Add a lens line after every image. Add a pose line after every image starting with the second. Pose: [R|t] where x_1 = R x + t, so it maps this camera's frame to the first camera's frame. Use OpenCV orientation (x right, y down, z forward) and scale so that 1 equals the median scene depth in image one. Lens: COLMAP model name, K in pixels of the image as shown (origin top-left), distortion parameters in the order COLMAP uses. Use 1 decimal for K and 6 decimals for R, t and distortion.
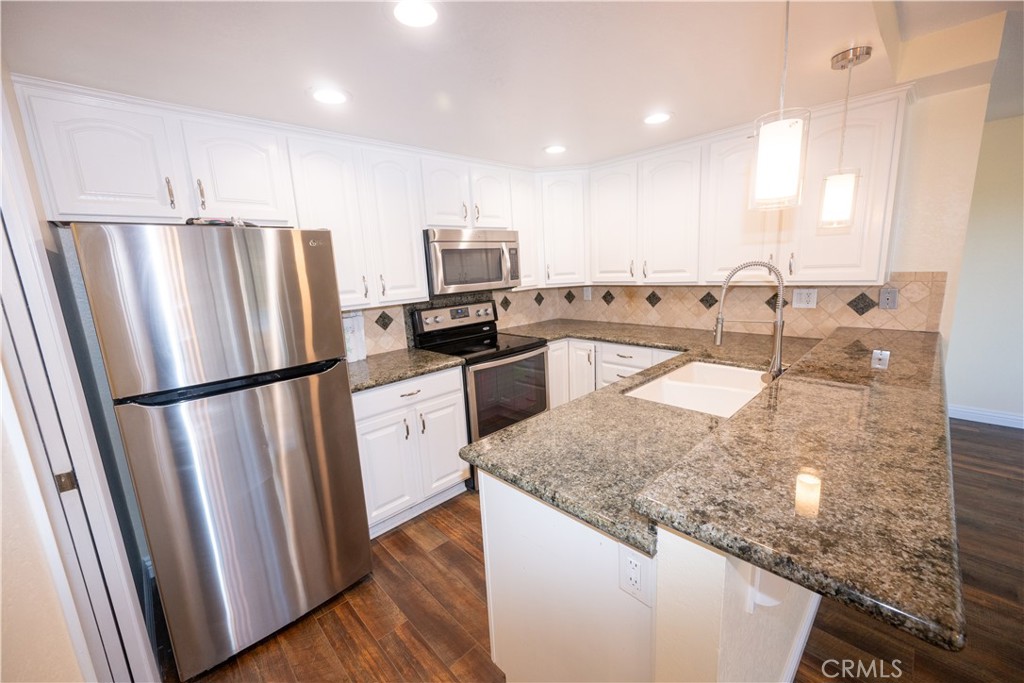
lens RADIAL K [[397.6, 0, 516.7], [0, 397.6, 340.8], [0, 0, 1]] dist [0.000296, 0.000015]
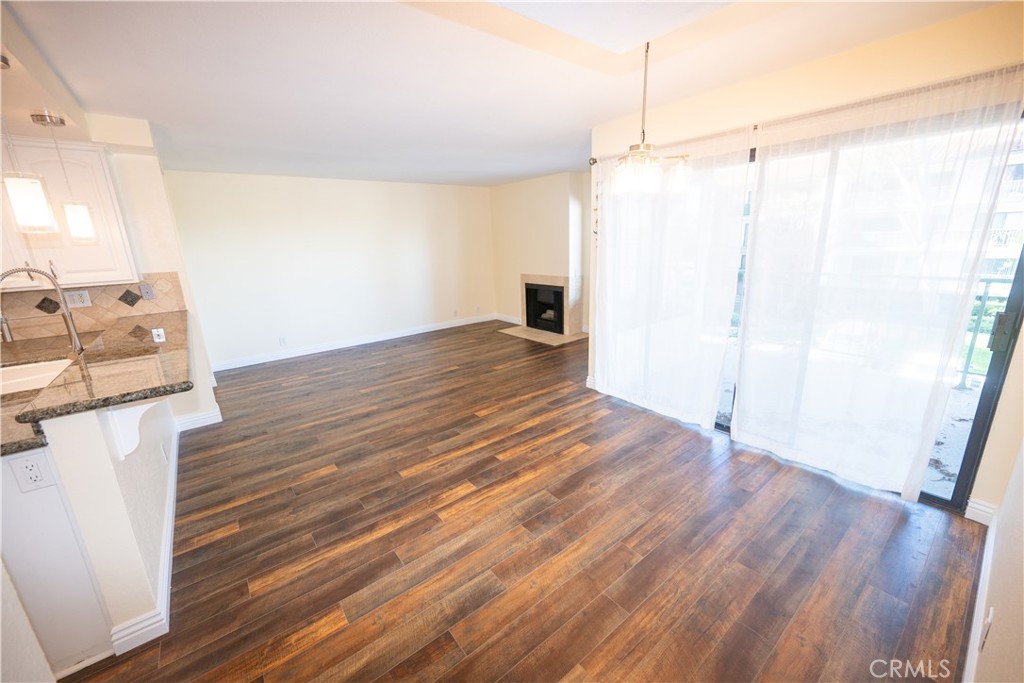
lens RADIAL K [[400.7, 0, 513.3], [0, 400.7, 342.3], [0, 0, 1]] dist [0.001439, 0.000092]
pose [[0.102953, -0.207609, 0.972779, -0.345636], [0.212247, 0.960037, 0.182427, 0.079042], [-0.971778, 0.187688, 0.142903, -0.421580]]
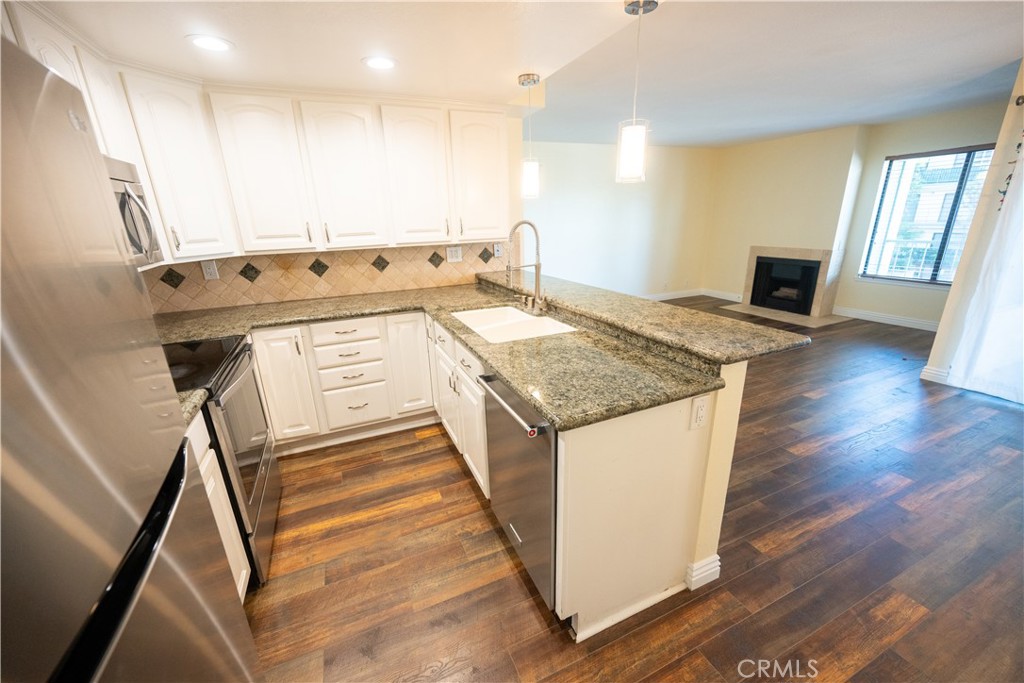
lens RADIAL K [[395.7, 0, 510.3], [0, 395.7, 346.4], [0, 0, 1]] dist [-0.000431, -0.000178]
pose [[0.349504, -0.257723, 0.900792, -0.497177], [0.186782, 0.961291, 0.202561, -0.049301], [-0.918128, 0.097456, 0.384113, 0.395118]]
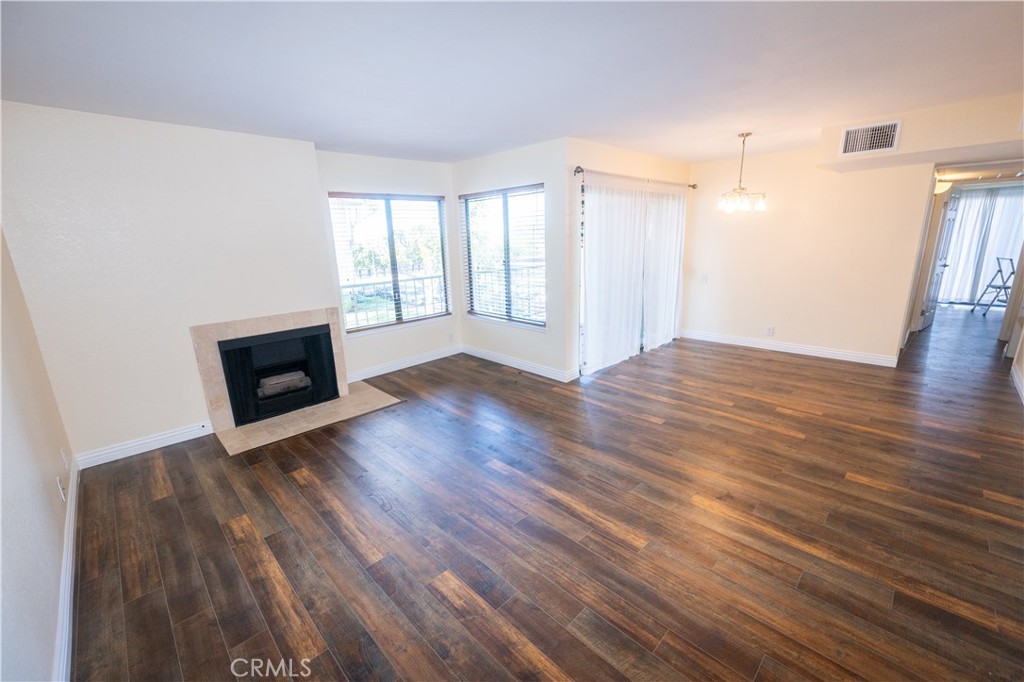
lens RADIAL K [[416.2, 0, 515.5], [0, 416.2, 346.8], [0, 0, 1]] dist [0.001329, 0.000477]
pose [[-0.997025, 0.076659, 0.008044, 1.575005], [0.072783, 0.901950, 0.425662, -0.321454], [0.025375, 0.424981, -0.904847, 1.210154]]
